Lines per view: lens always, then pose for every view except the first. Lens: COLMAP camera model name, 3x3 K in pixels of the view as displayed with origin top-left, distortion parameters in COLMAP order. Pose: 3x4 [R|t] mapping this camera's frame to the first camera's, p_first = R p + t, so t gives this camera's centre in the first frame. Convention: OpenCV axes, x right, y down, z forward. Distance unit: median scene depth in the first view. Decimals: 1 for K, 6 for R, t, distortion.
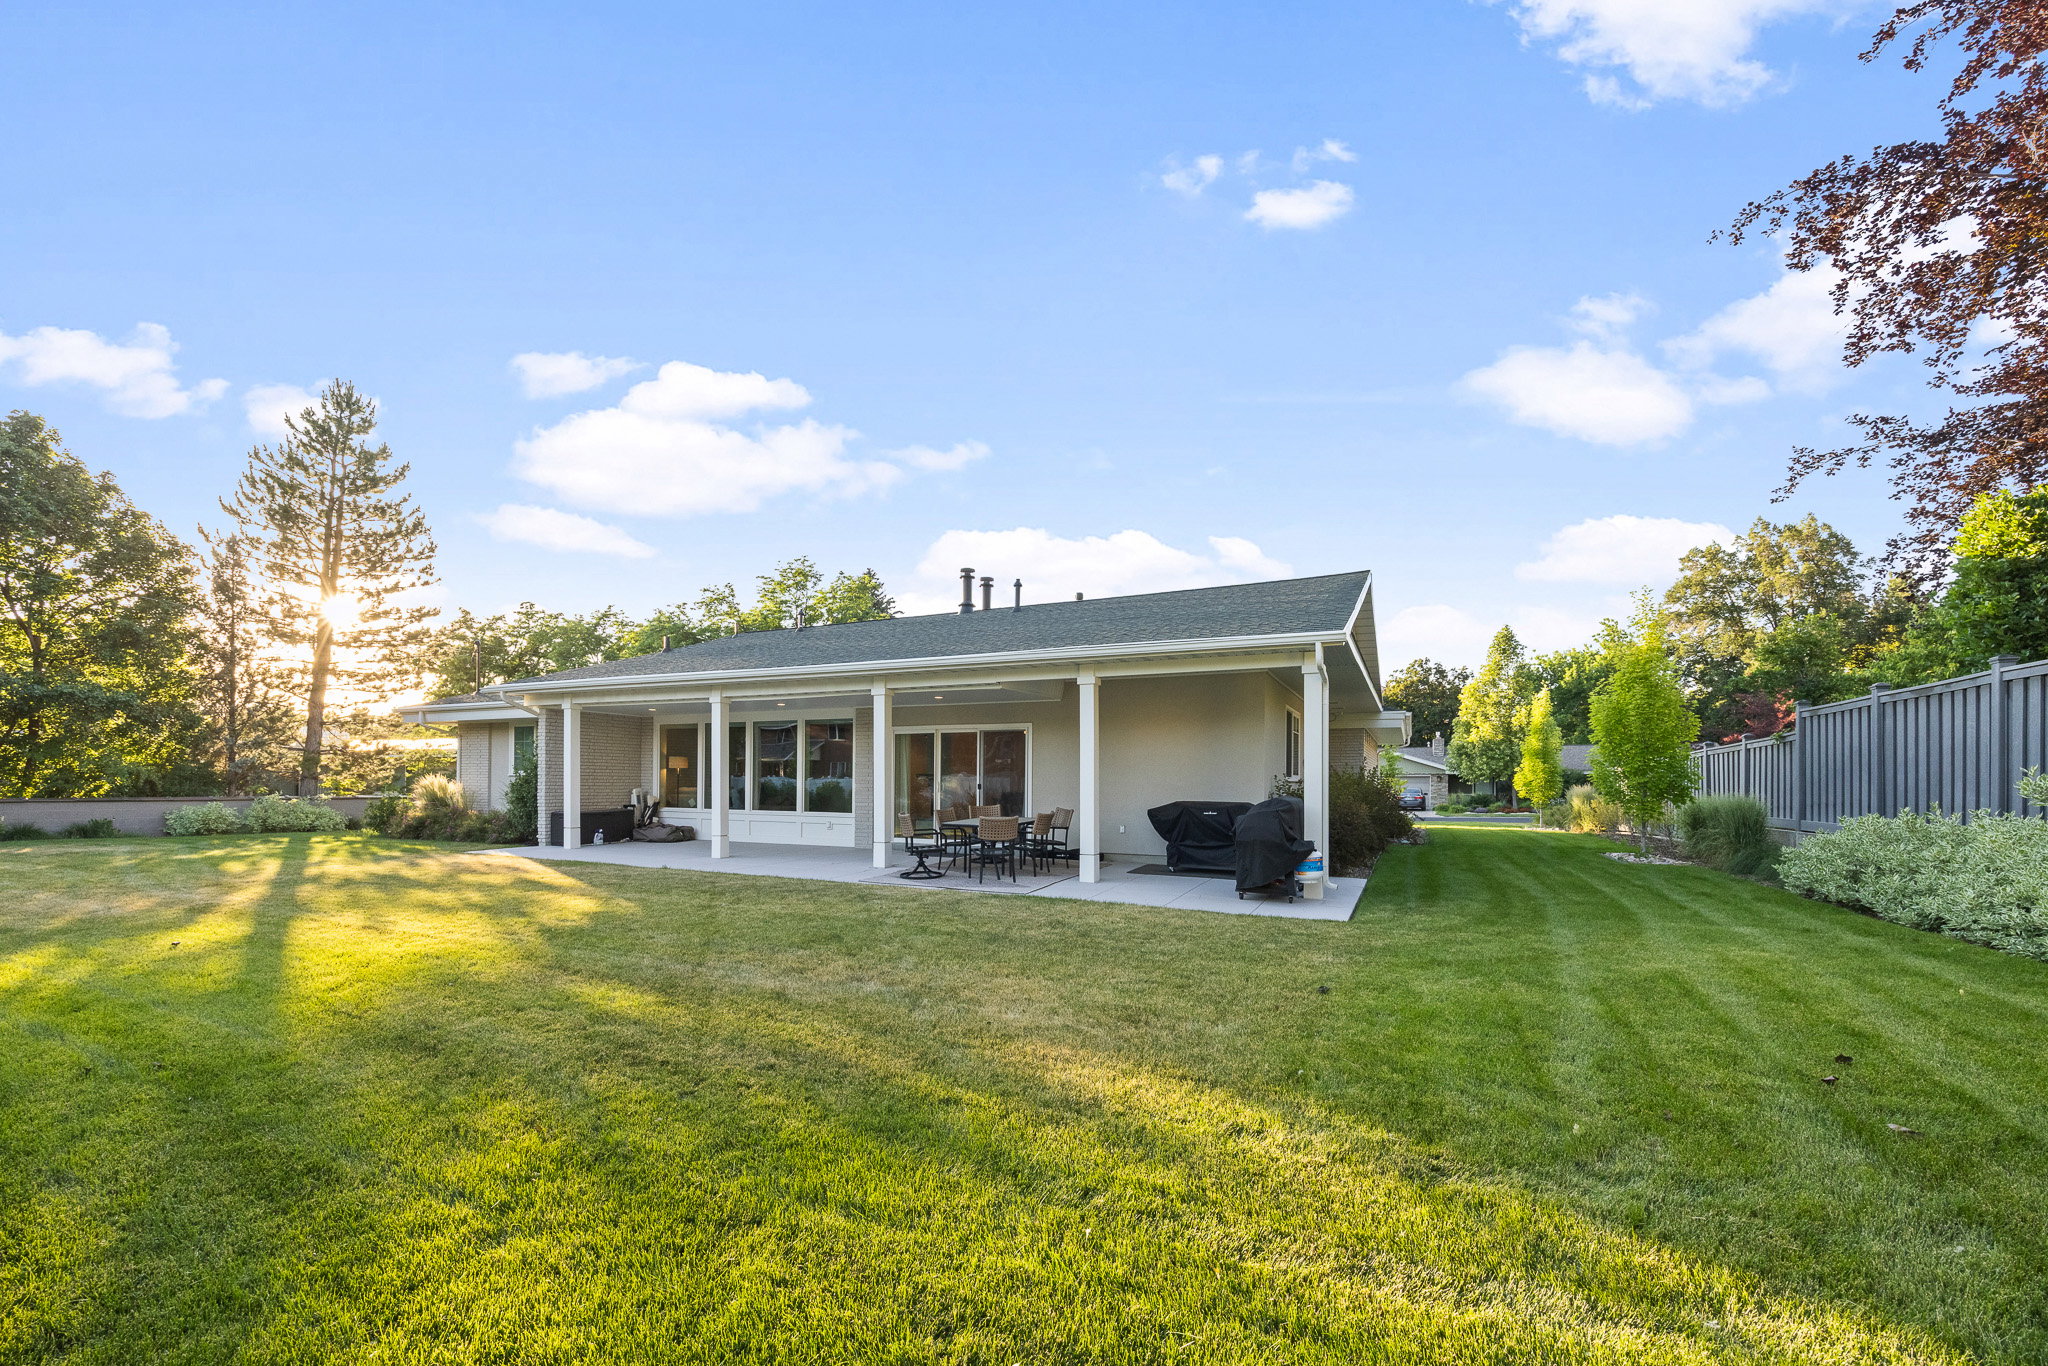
lens RADIAL K [[792.7, 0, 1019.8], [0, 792.7, 732.4], [0, 0, 1]] dist [-0.000800, -0.000031]
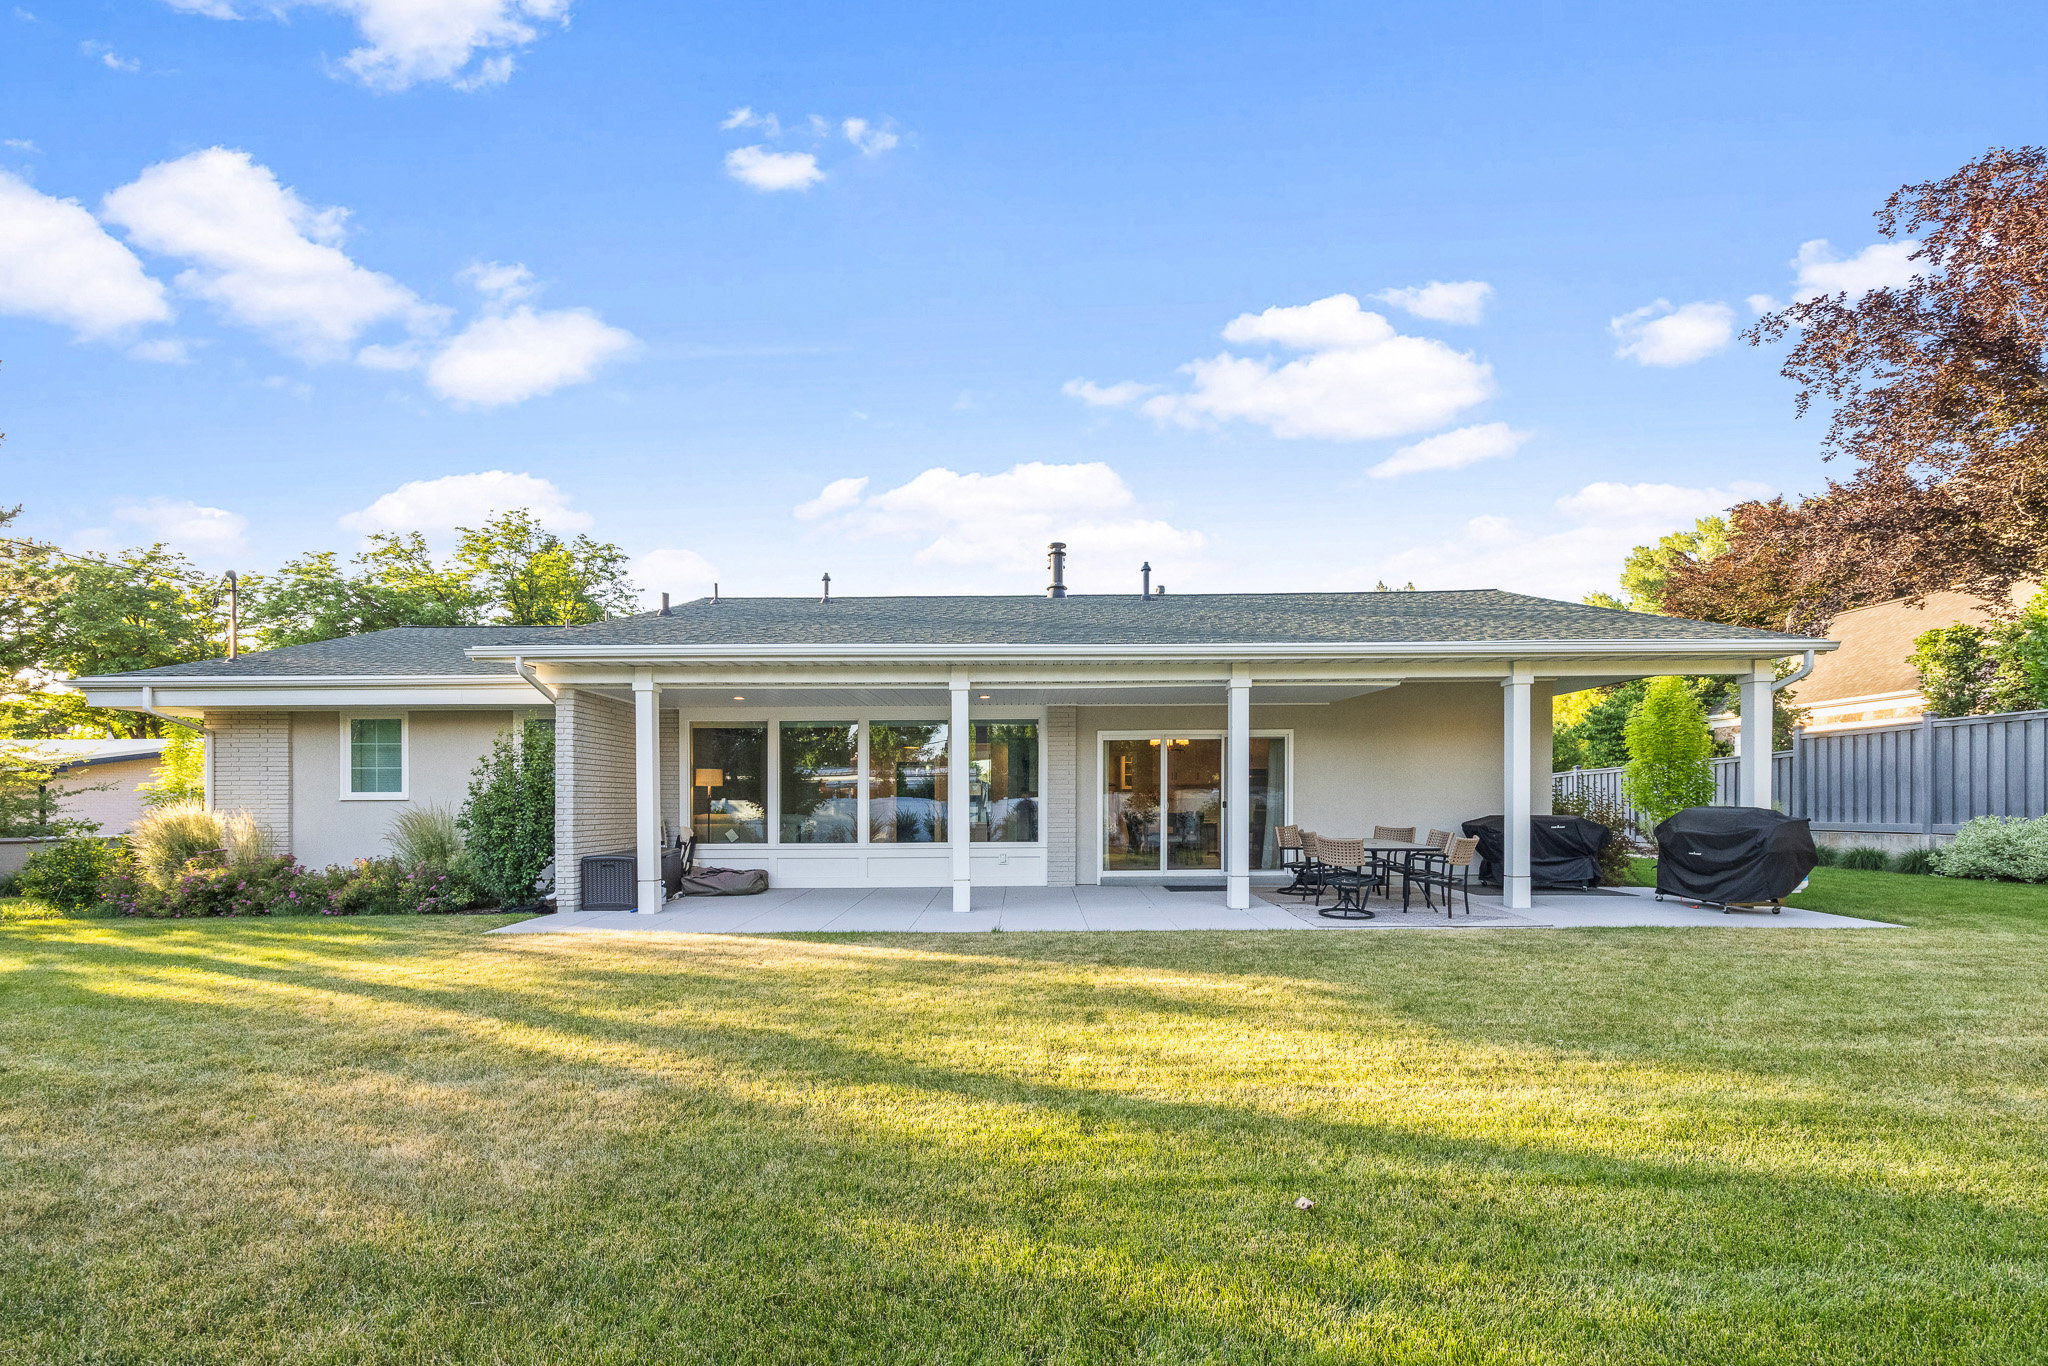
lens RADIAL K [[838.3, 0, 1024.0], [0, 838.3, 753.1], [0, 0, 1]] dist [0.000234, 0.000039]
pose [[0.910340, 0.012324, 0.413677, -0.546036], [-0.013099, 0.999914, -0.000964, 0.015902], [-0.413653, -0.004541, 0.910423, 0.258000]]
